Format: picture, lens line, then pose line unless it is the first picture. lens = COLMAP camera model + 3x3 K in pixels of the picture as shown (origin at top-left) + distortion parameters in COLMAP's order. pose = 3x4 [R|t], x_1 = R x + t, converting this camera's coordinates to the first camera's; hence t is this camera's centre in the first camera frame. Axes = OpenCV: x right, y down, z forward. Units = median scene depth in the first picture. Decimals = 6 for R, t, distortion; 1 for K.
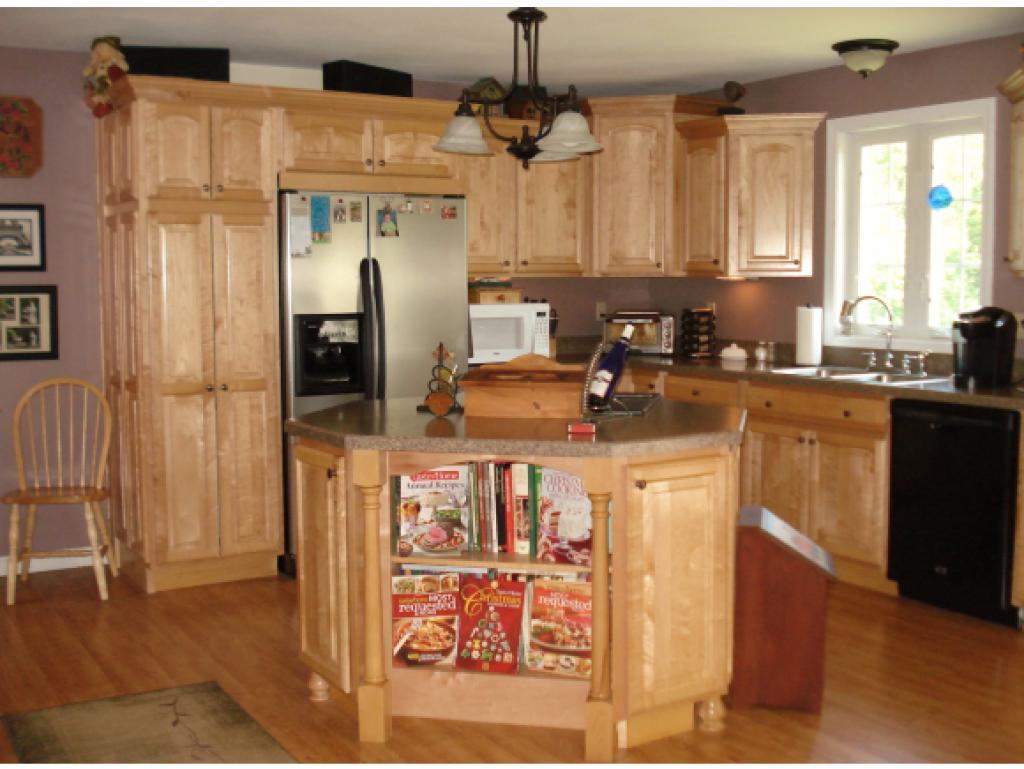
lens RADIAL K [[1237.9, 0, 512.0], [0, 1237.9, 384.5], [0, 0, 1]] dist [-0.074194, -0.011518]
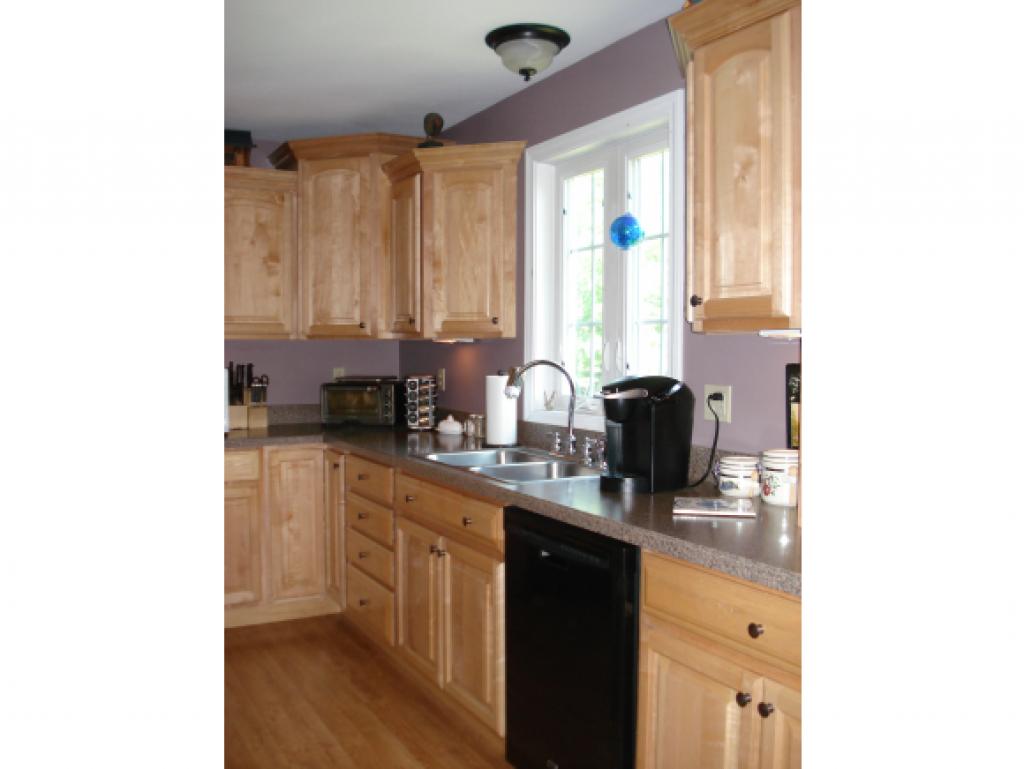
lens RADIAL K [[885.5, 0, 512.0], [0, 885.5, 384.5], [0, 0, 1]] dist [-0.005735, -0.001211]
pose [[0.996749, 0.004661, -0.080433, 0.291934], [-0.008265, 0.998974, -0.044535, -0.029340], [0.080143, 0.045055, 0.995765, 0.406624]]
